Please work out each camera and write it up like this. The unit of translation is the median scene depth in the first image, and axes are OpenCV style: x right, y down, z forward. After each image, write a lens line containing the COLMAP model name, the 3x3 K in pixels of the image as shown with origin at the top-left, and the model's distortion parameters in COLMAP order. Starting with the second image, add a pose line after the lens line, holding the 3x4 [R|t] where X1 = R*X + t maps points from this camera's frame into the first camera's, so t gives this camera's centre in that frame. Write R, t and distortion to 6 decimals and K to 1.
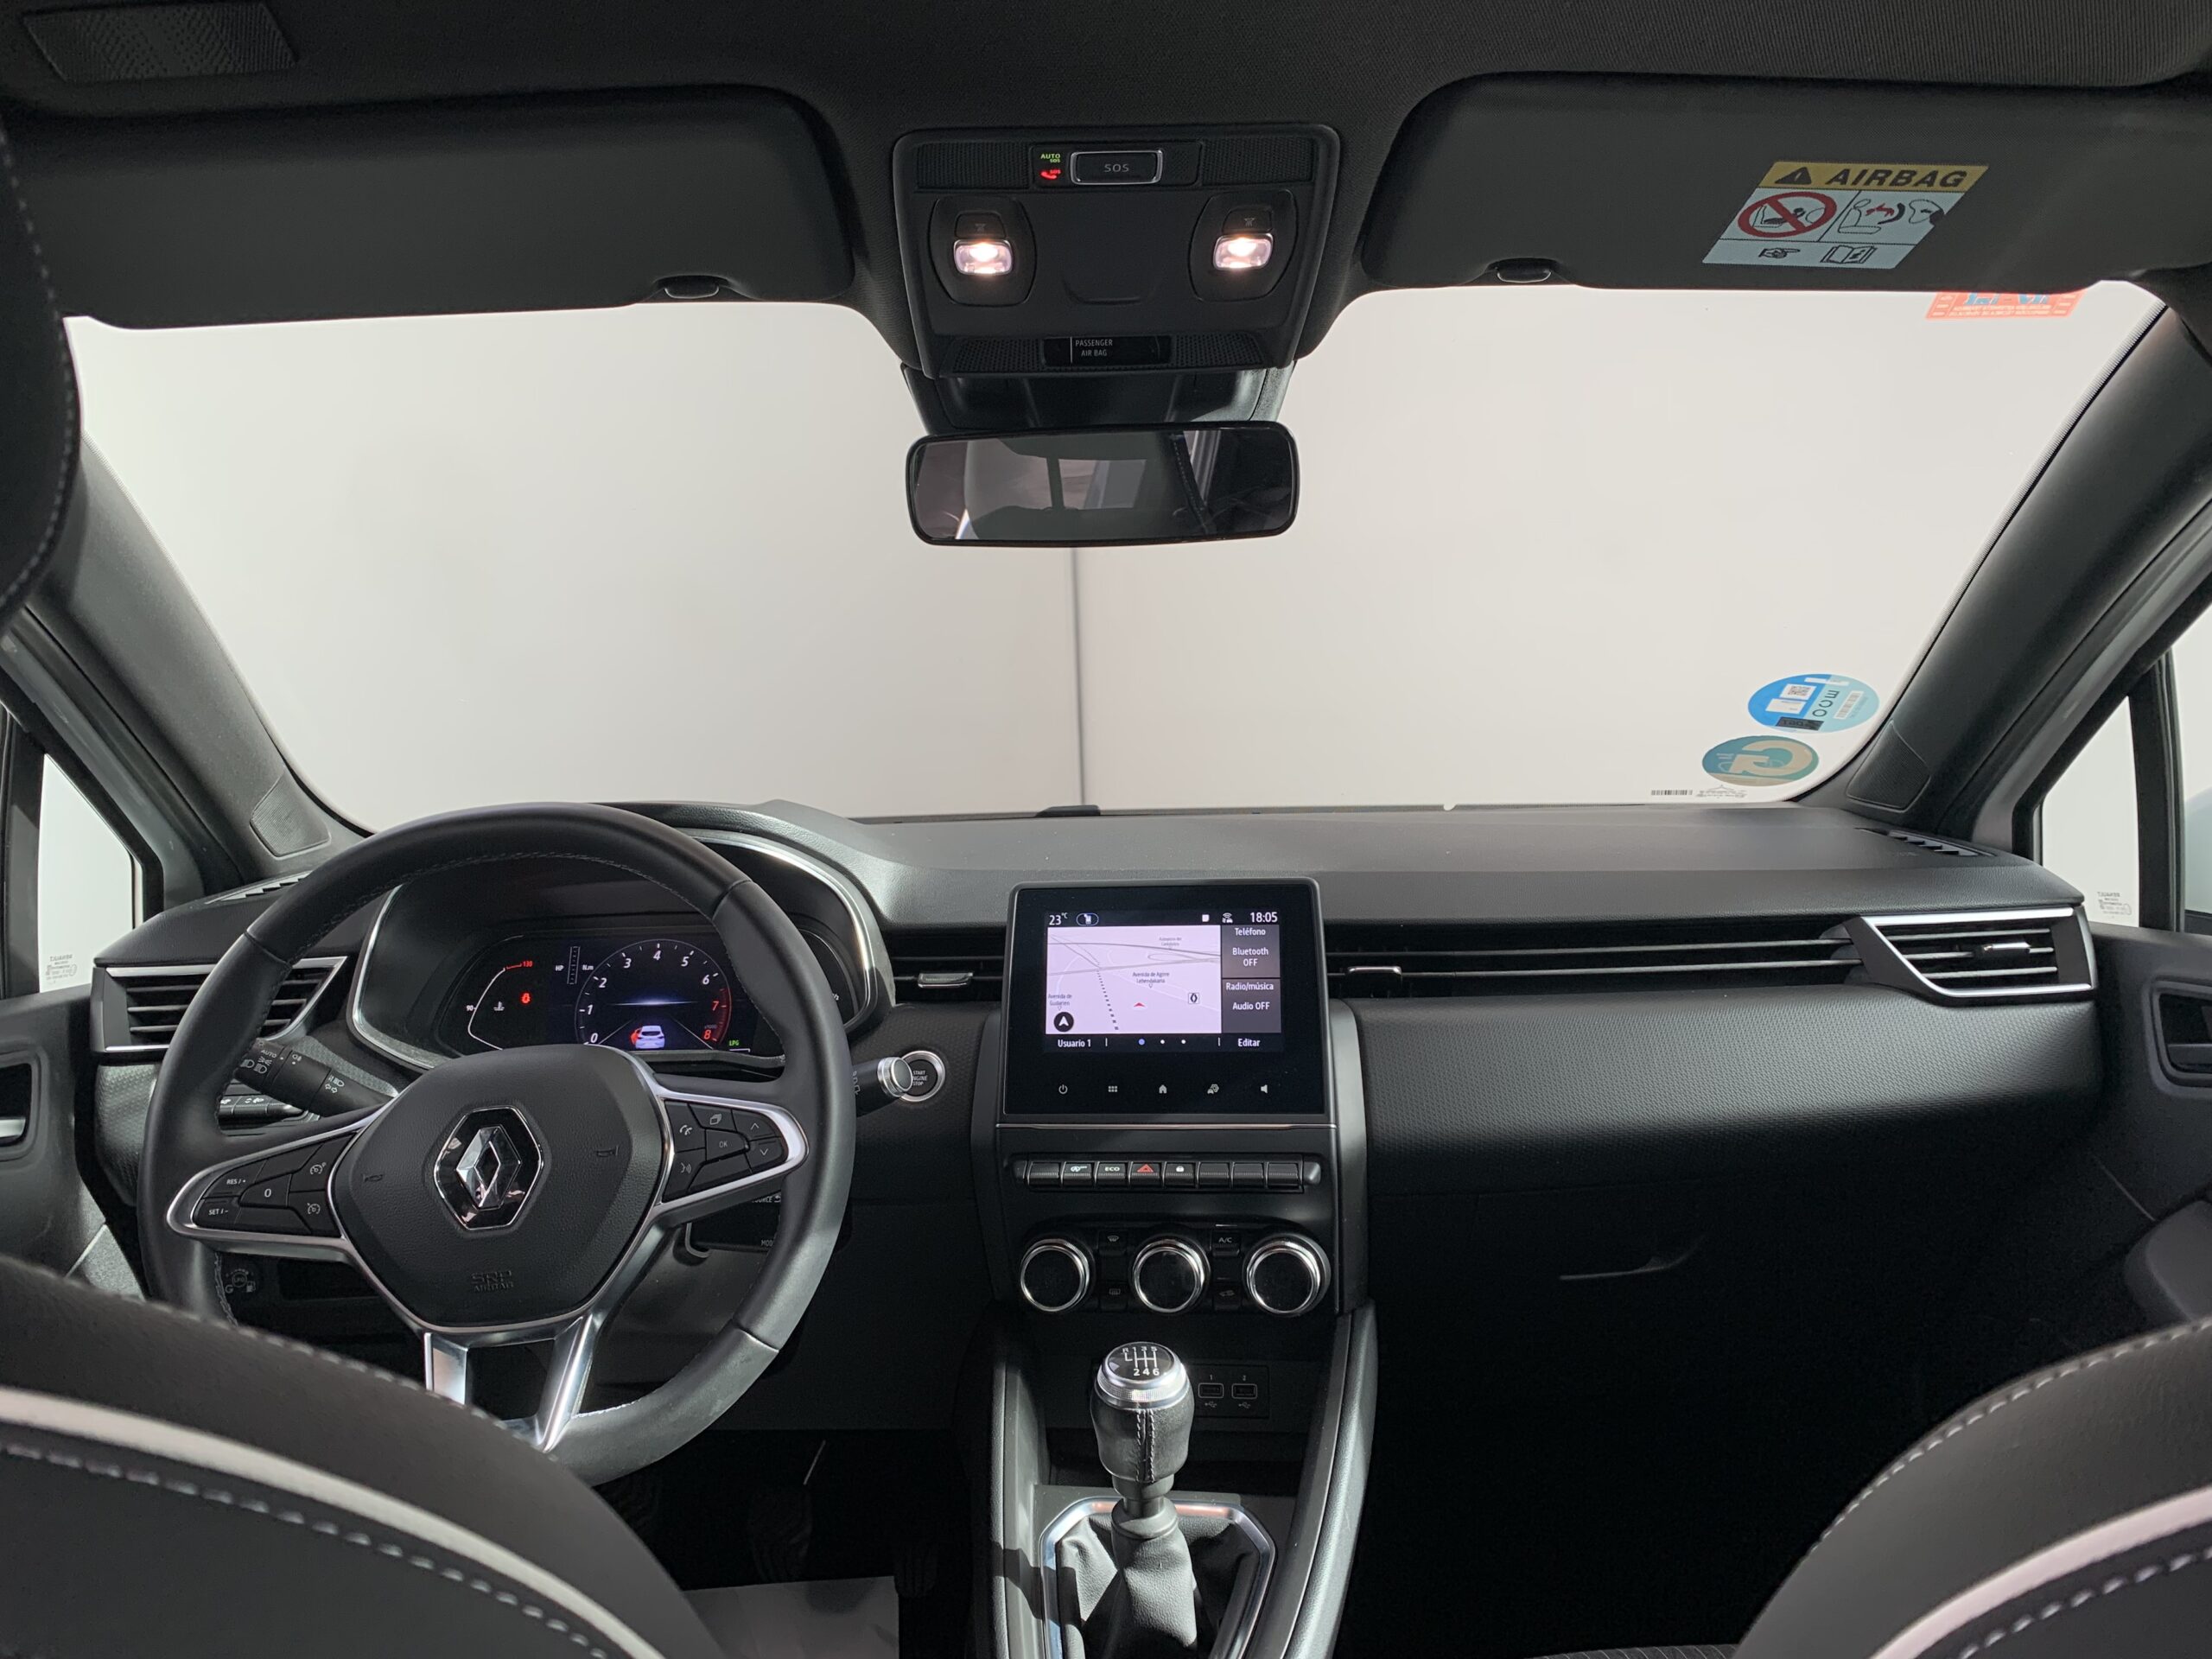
lens RADIAL K [[1670.2, 0, 1106.0], [0, 1670.2, 829.5], [0, 0, 1]] dist [0.223186, -0.540976]
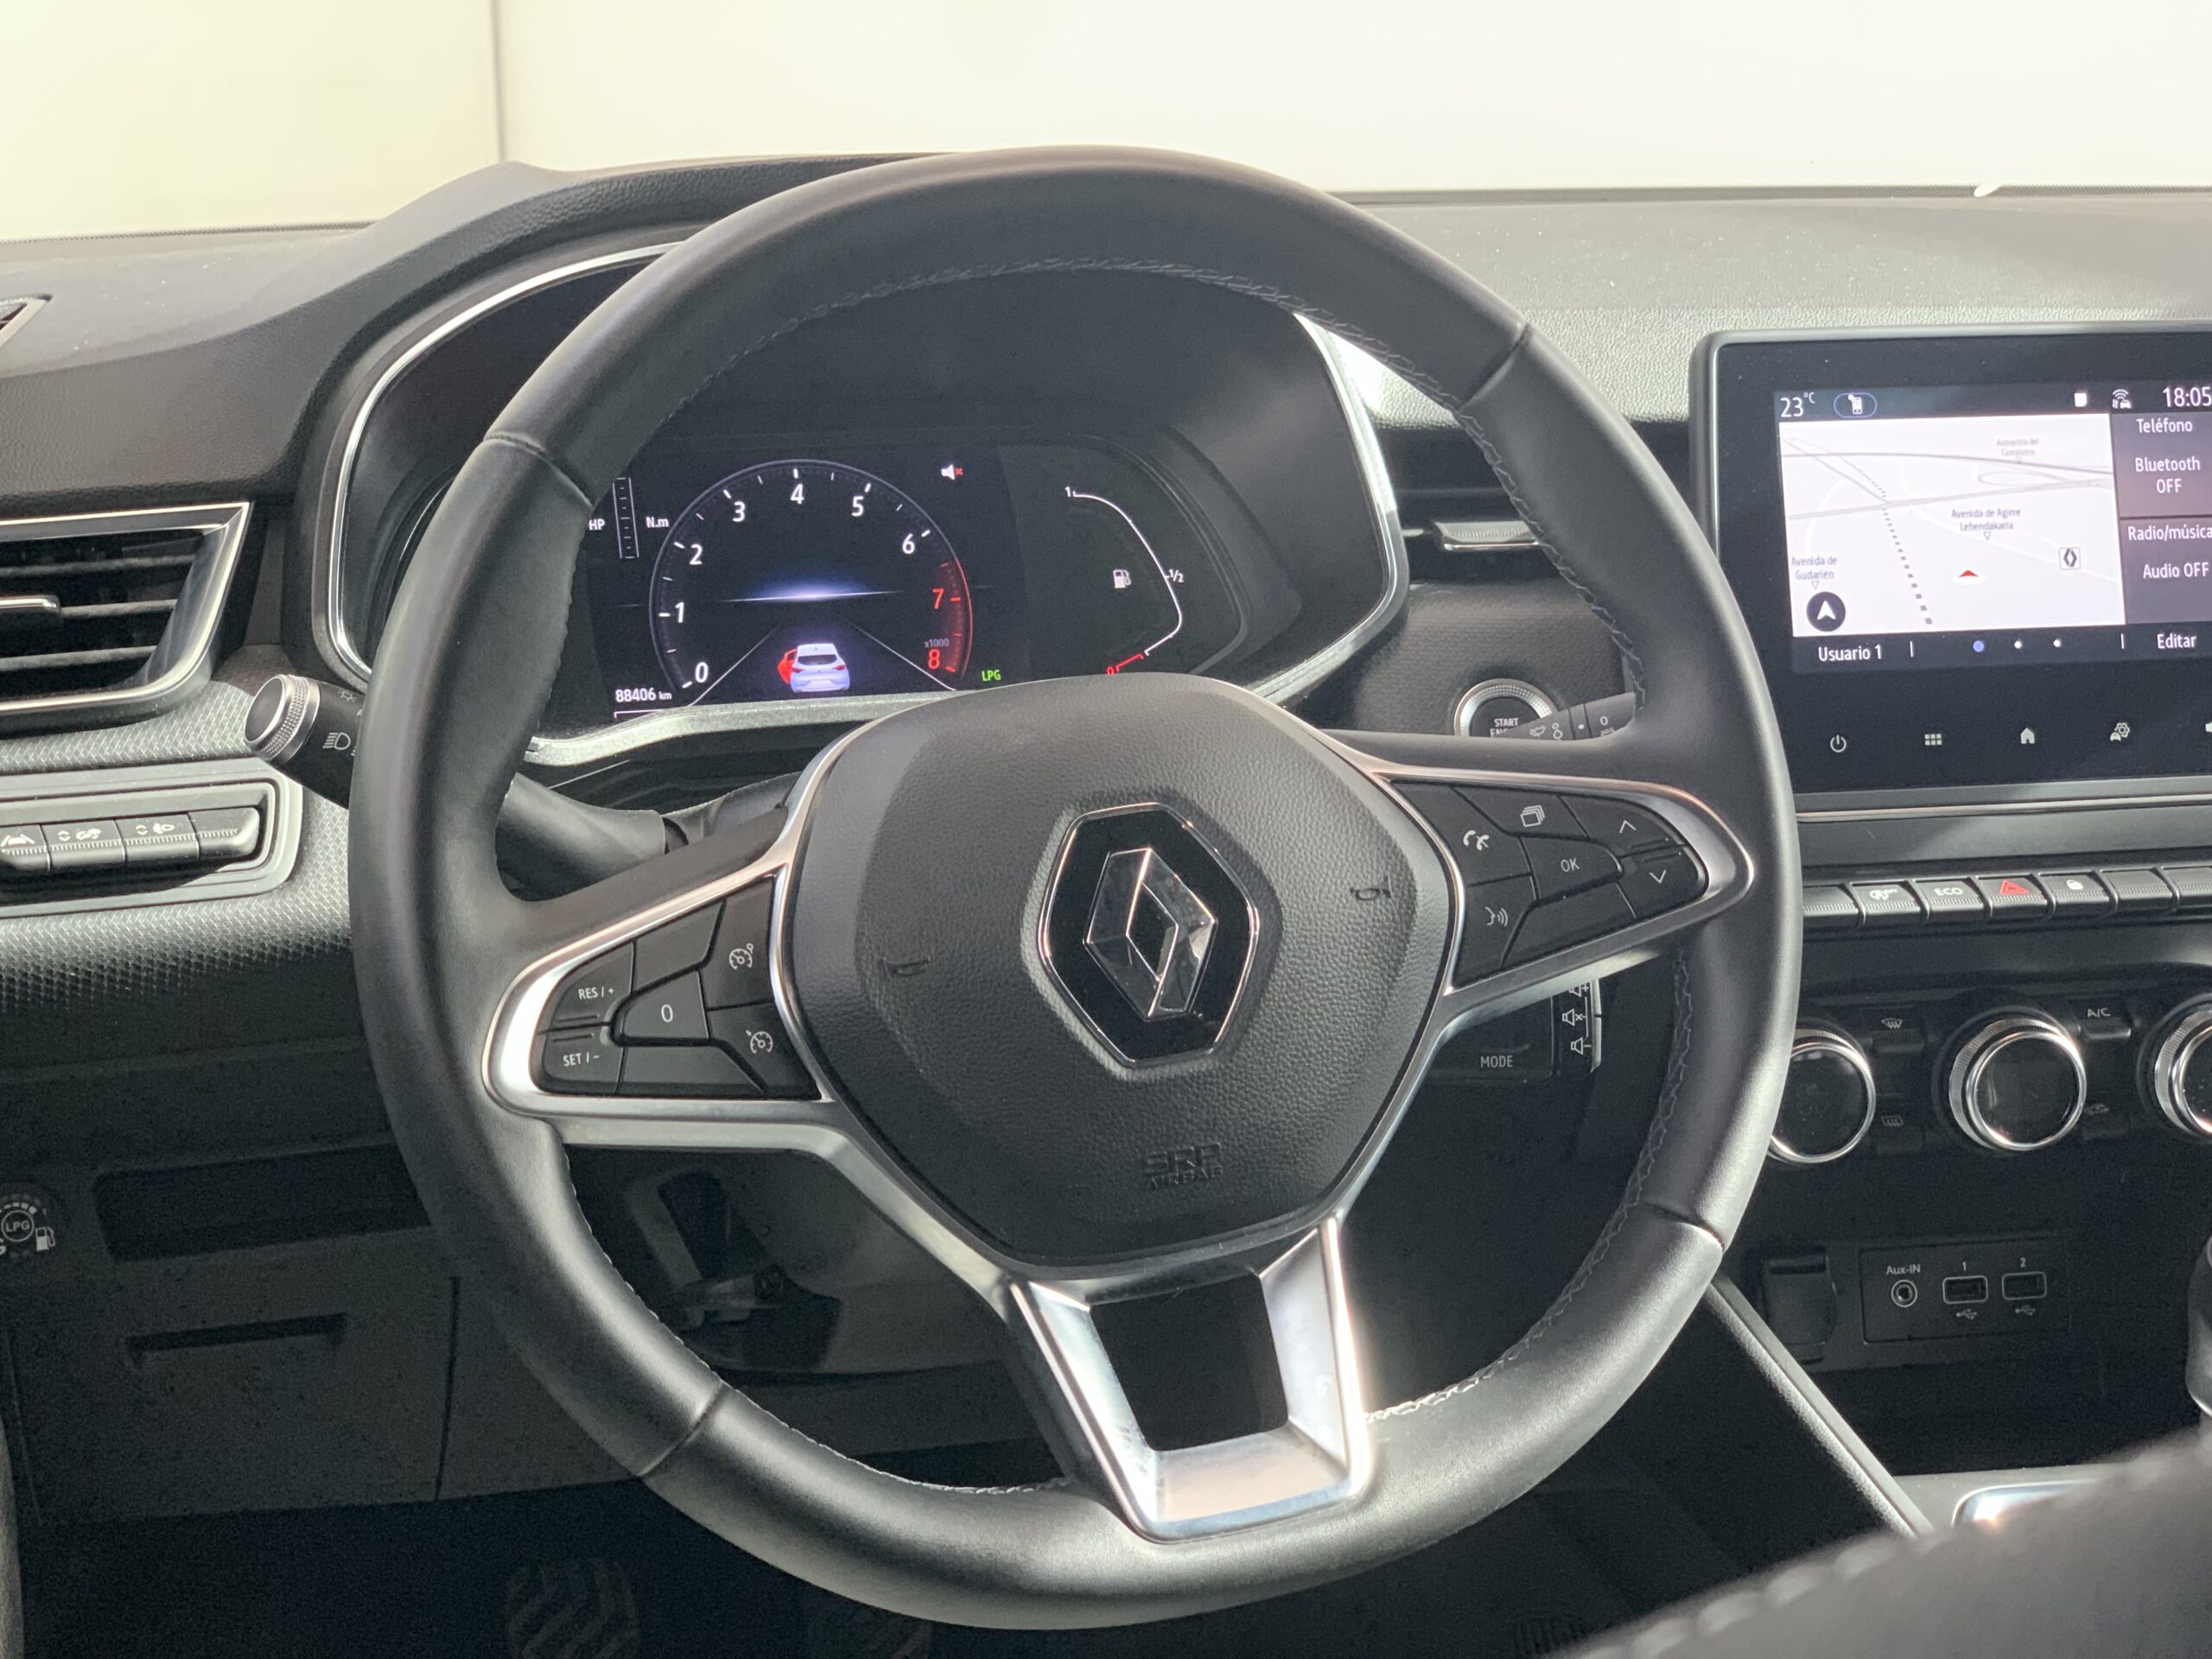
lens RADIAL K [[3312.4, 0, 1106.0], [0, 3312.4, 829.5], [0, 0, 1]] dist [-0.027482, 0.050058]
pose [[0.965039, -0.043339, 0.258500, -0.488931], [-0.001340, 0.985407, 0.170209, 0.011617], [-0.262105, -0.164605, 0.950898, 0.110394]]
